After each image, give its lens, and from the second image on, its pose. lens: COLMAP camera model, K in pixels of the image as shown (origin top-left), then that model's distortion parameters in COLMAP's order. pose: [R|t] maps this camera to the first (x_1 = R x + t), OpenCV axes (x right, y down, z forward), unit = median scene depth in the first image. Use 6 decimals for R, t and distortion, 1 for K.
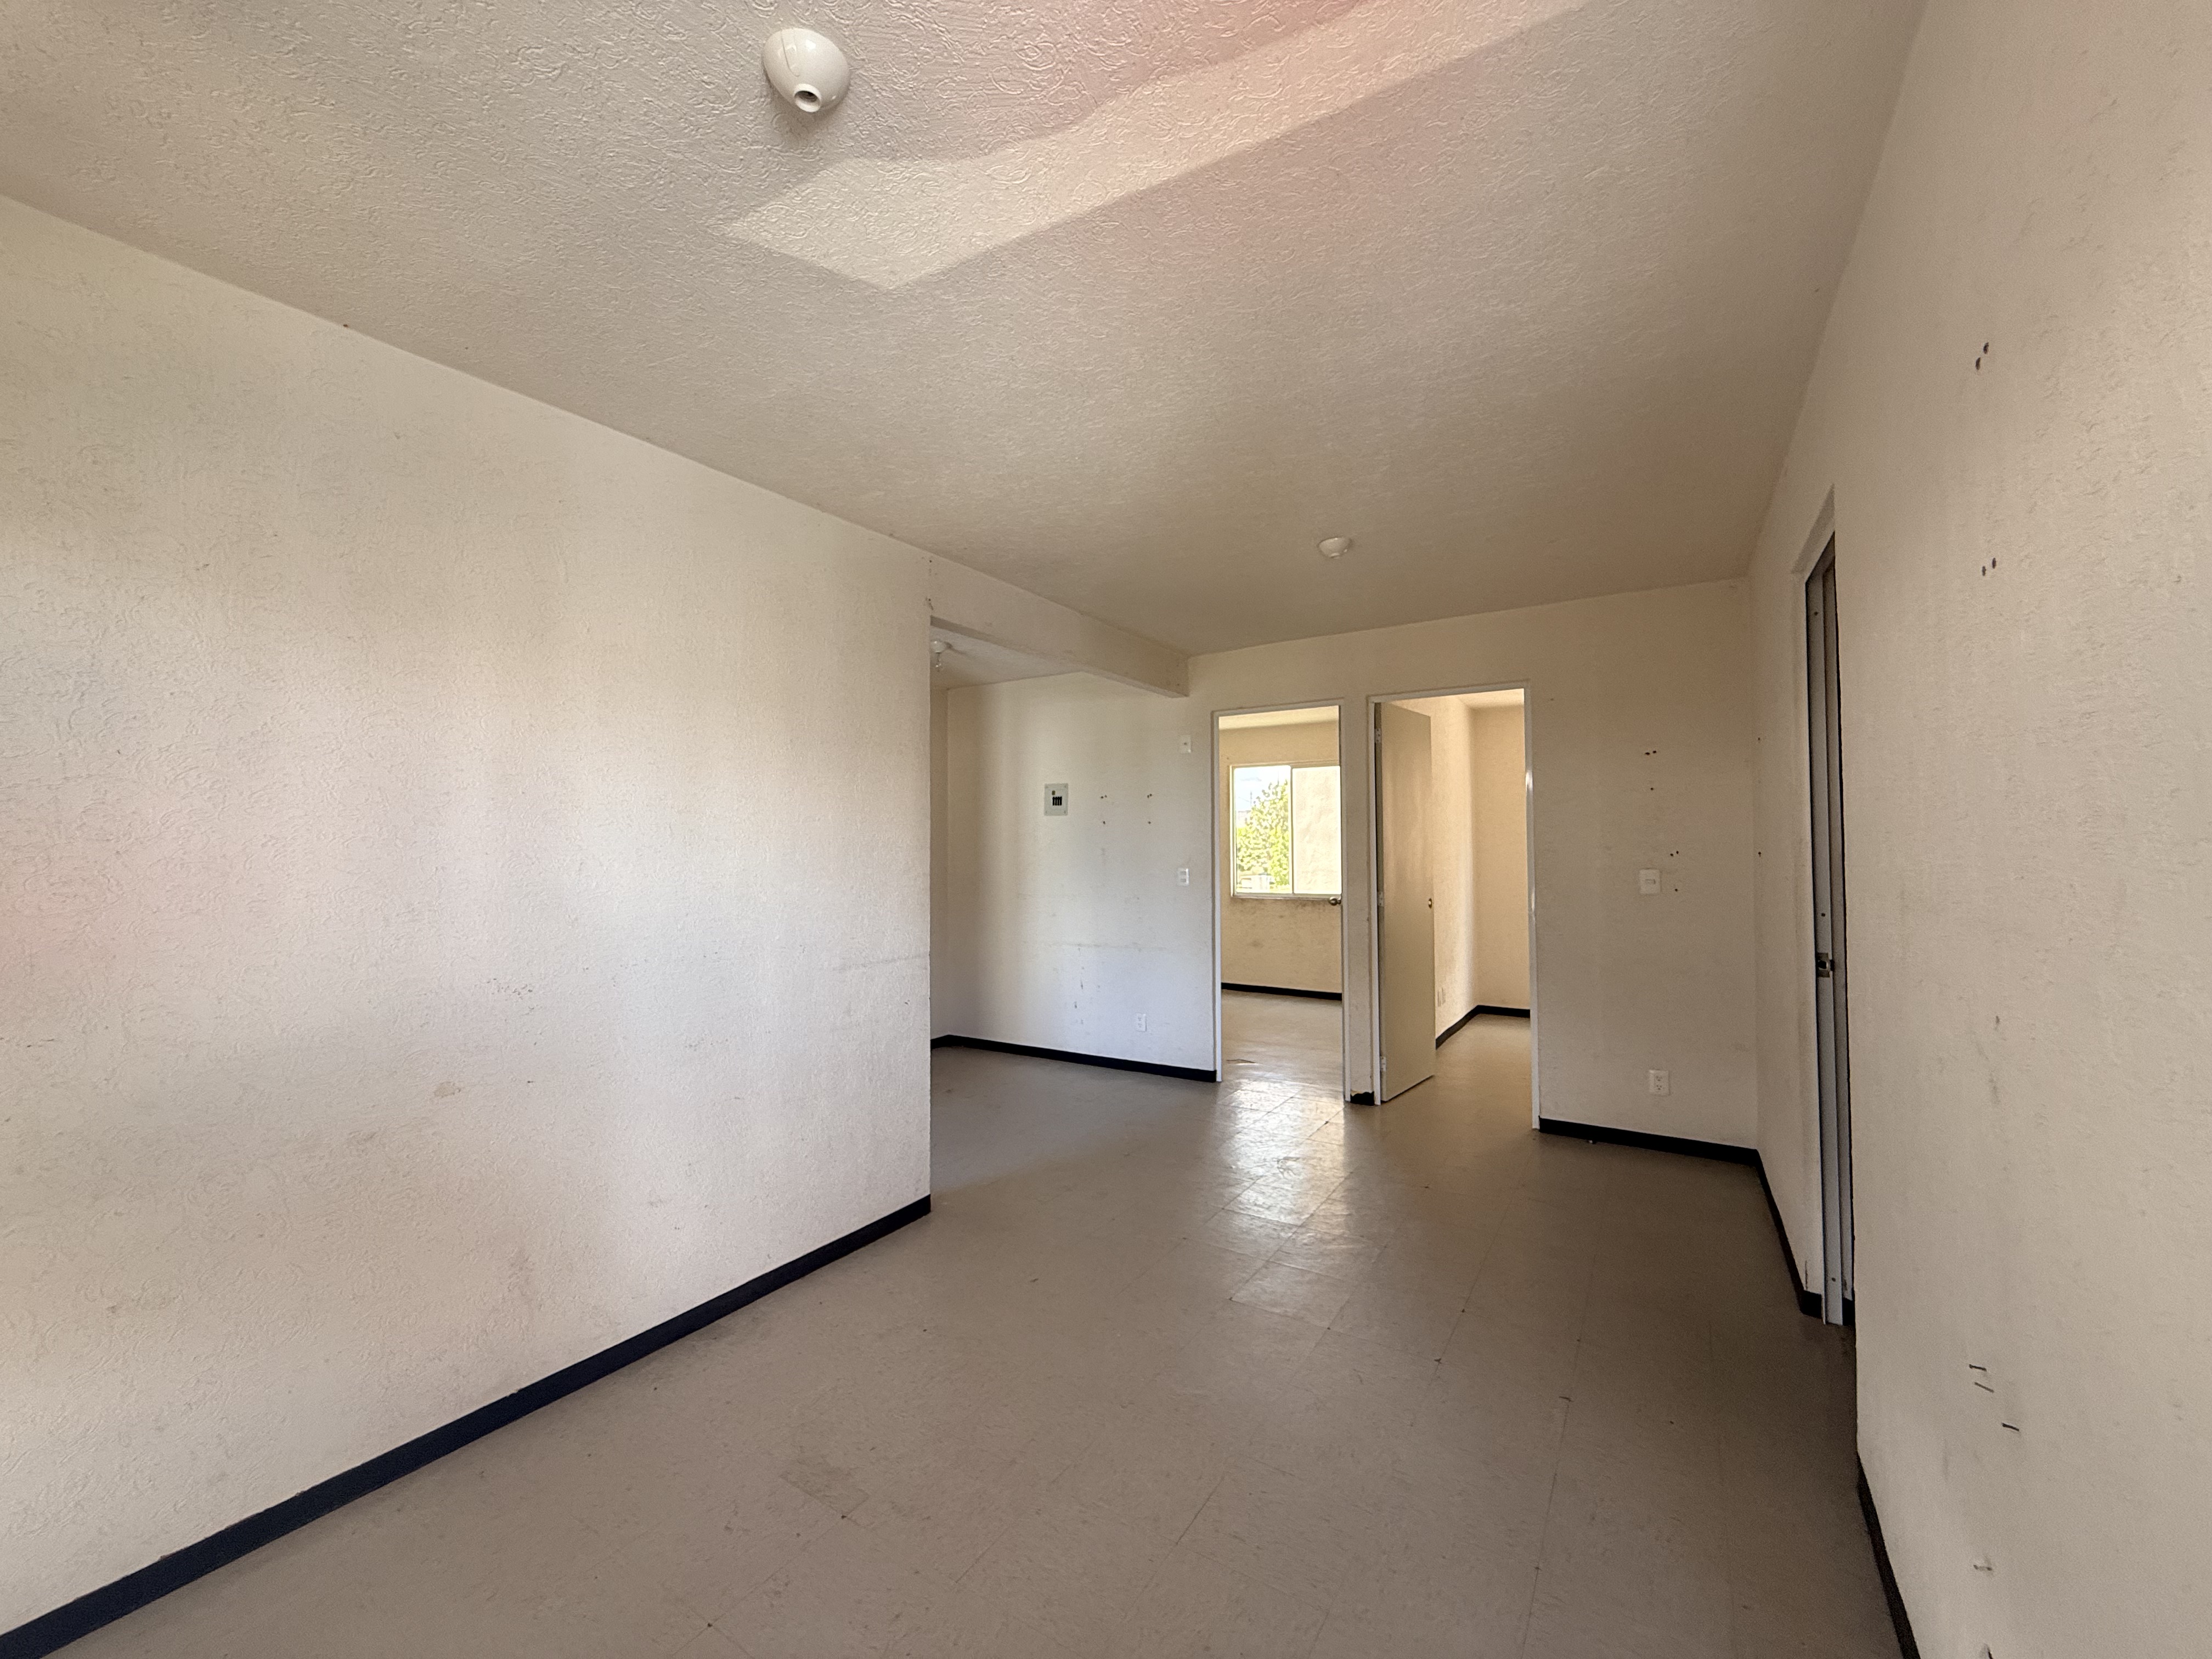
lens RADIAL K [[879.0, 0, 1104.8], [0, 879.0, 829.1], [0, 0, 1]] dist [-0.002147, 0.000349]
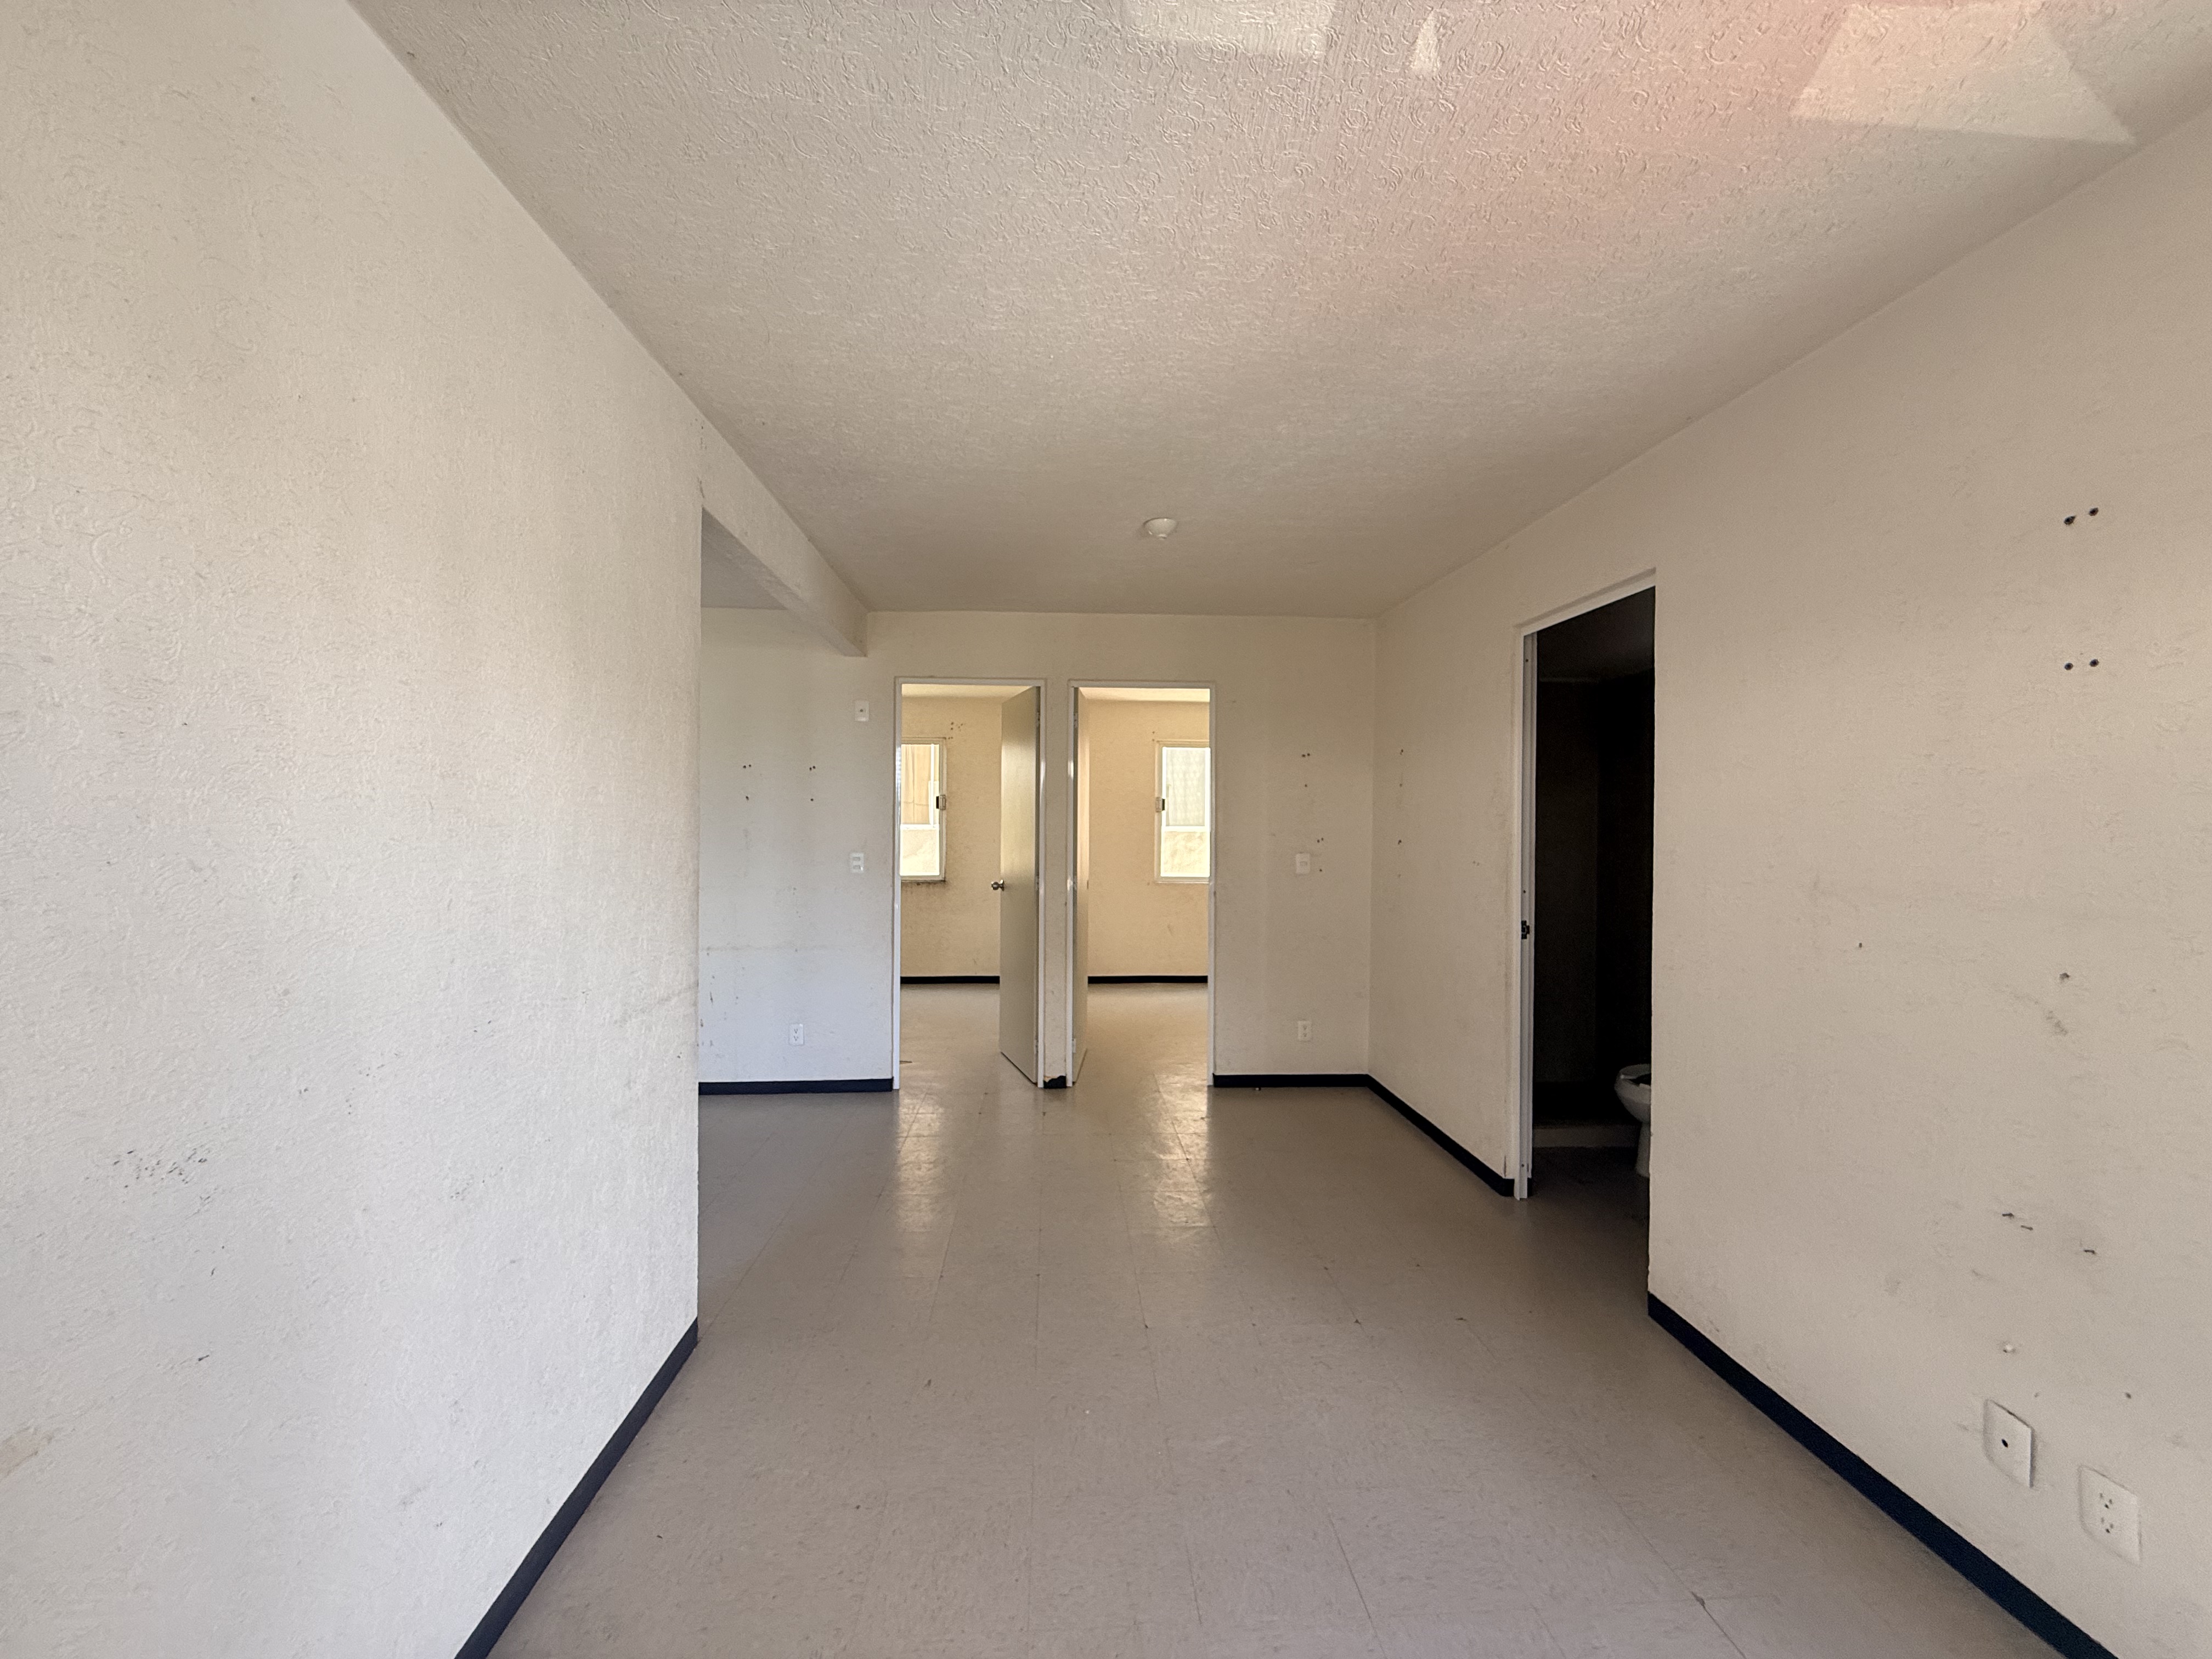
lens RADIAL K [[879.0, 0, 1100.9], [0, 879.0, 828.7], [0, 0, 1]] dist [-0.002147, 0.000349]
pose [[0.810327, 0.008116, 0.585922, -0.472359], [-0.024705, 0.999488, 0.020322, -0.007677], [-0.585458, -0.030942, 0.810112, 0.315236]]
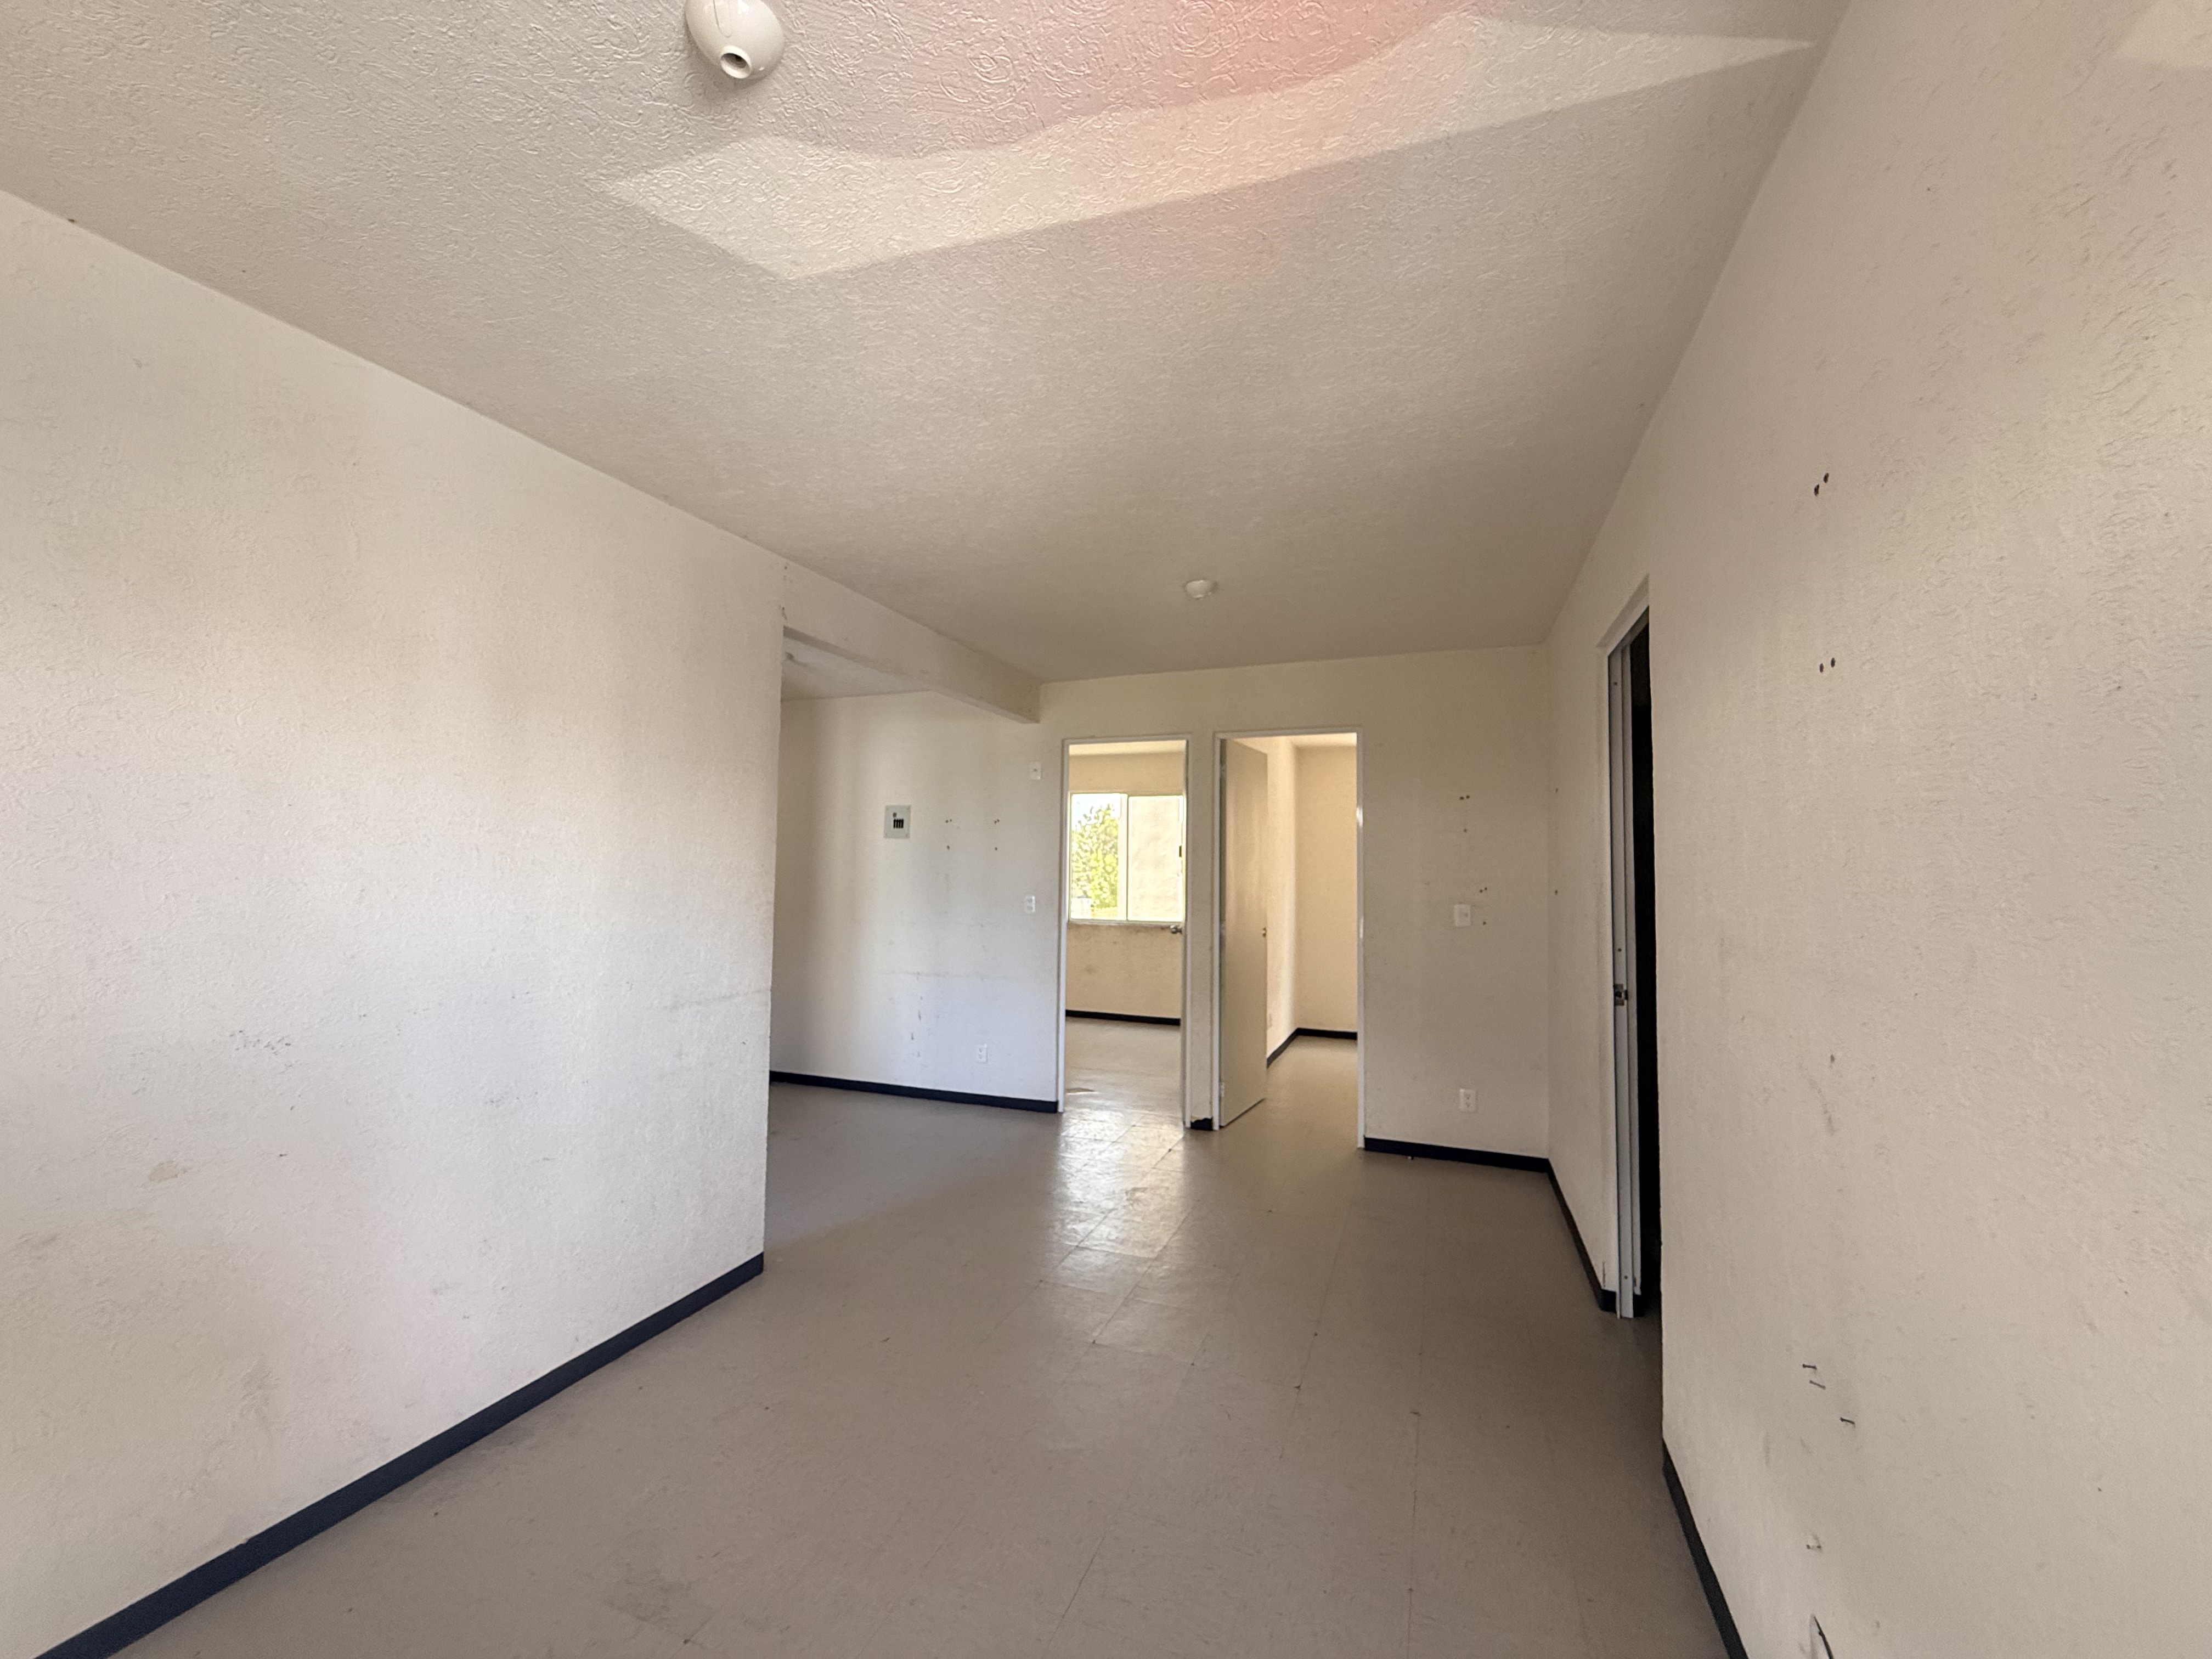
lens RADIAL K [[879.0, 0, 1103.0], [0, 879.0, 828.4], [0, 0, 1]] dist [-0.002147, 0.000349]
pose [[0.979275, 0.028051, 0.200585, -0.063409], [-0.022994, 0.999357, -0.027498, -0.012366], [-0.201227, 0.022316, 0.979290, 0.026140]]
